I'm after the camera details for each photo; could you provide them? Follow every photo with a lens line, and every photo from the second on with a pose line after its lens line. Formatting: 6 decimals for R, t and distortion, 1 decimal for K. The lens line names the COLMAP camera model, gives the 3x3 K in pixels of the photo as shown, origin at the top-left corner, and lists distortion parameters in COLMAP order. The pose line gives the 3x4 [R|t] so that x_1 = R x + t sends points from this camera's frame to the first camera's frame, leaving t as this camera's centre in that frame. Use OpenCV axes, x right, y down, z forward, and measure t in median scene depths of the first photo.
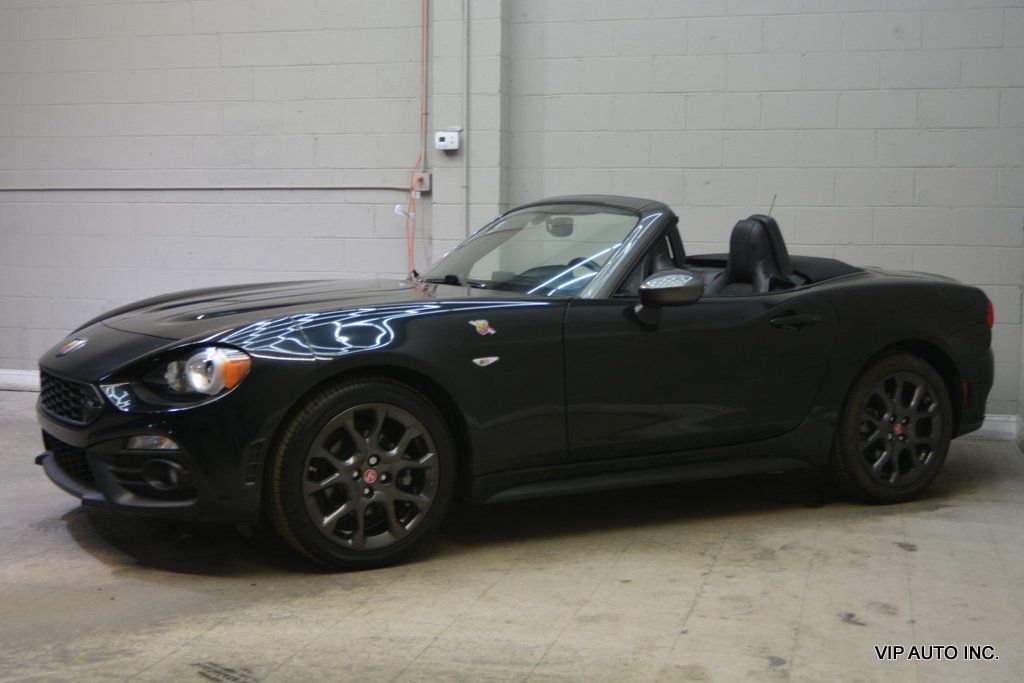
lens RADIAL K [[1360.0, 0, 512.7], [0, 1360.0, 343.0], [0, 0, 1]] dist [-0.012997, 0.007820]
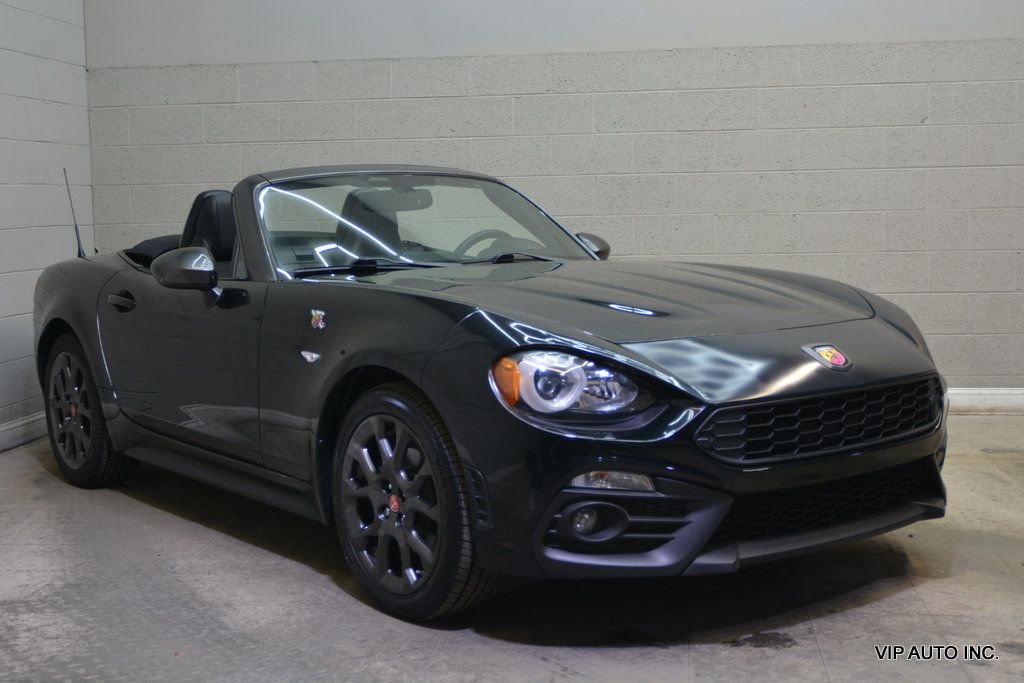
lens RADIAL K [[1360.0, 0, 512.7], [0, 1360.0, 343.0], [0, 0, 1]] dist [-0.012997, 0.007820]
pose [[-0.153699, -0.106078, 0.982407, -1.039293], [0.106169, 0.986692, 0.123151, -0.115323], [-0.982397, 0.123229, -0.140392, 1.292705]]
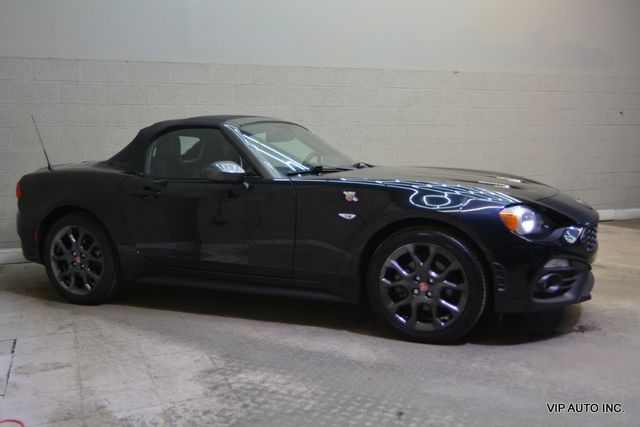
lens RADIAL K [[636.7, 0, 317.2], [0, 636.7, 211.5], [0, 0, 1]] dist [-0.020089, 0.010763]
pose [[-0.612319, -0.088350, 0.785659, -0.760482], [0.077871, 0.982165, 0.171138, -0.152502], [-0.786766, 0.165971, -0.594519, 1.767912]]
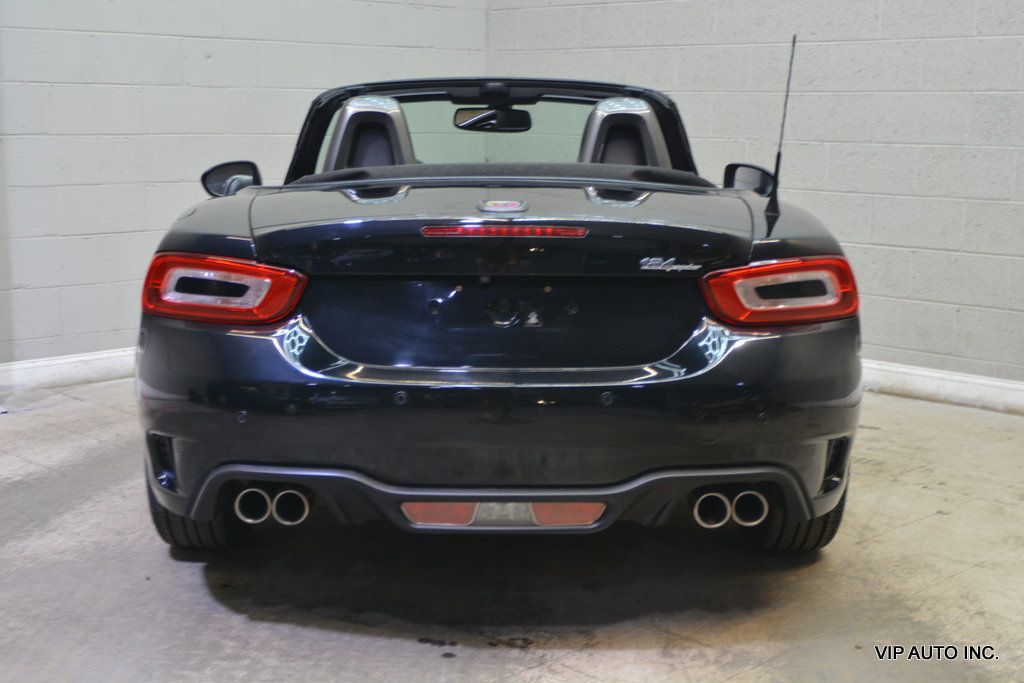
lens RADIAL K [[1416.7, 0, 513.6], [0, 1416.7, 342.4], [0, 0, 1]] dist [0.005228, -0.017213]
pose [[0.491180, -0.144838, 0.858932, -0.797133], [0.071813, 0.989455, 0.125781, -0.073449], [-0.868093, -0.000098, 0.496402, 0.718629]]
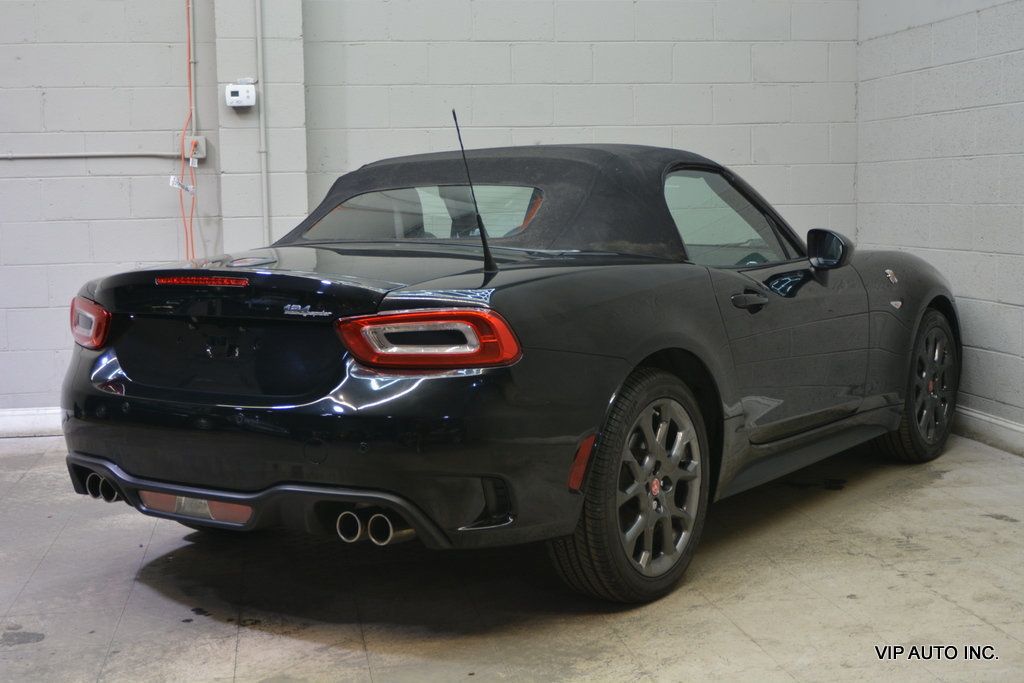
lens RADIAL K [[1416.7, 0, 513.6], [0, 1416.7, 342.4], [0, 0, 1]] dist [0.005228, -0.017213]
pose [[0.905967, -0.069829, 0.417549, -0.436528], [0.064655, 0.997555, 0.026543, -0.020549], [-0.418381, 0.002950, 0.908267, 0.257652]]
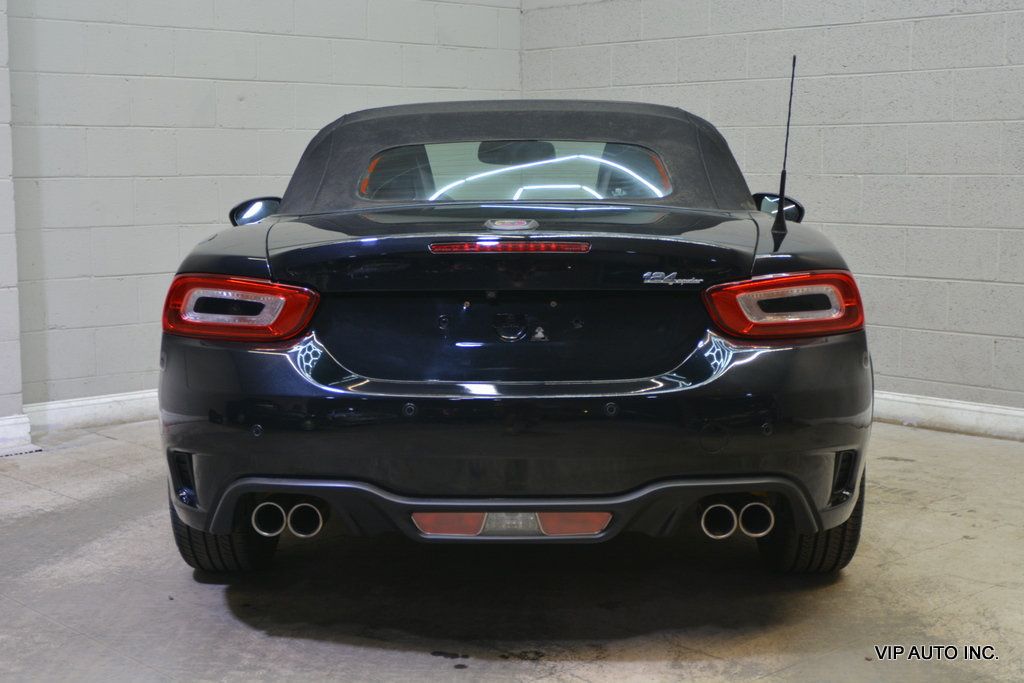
lens RADIAL K [[1472.1, 0, 513.2], [0, 1472.1, 340.9], [0, 0, 1]] dist [-0.009902, -0.023172]
pose [[0.523677, -0.112941, 0.844397, -0.822542], [0.084021, 0.993188, 0.080734, -0.055722], [-0.847763, 0.028668, 0.529600, 0.679407]]
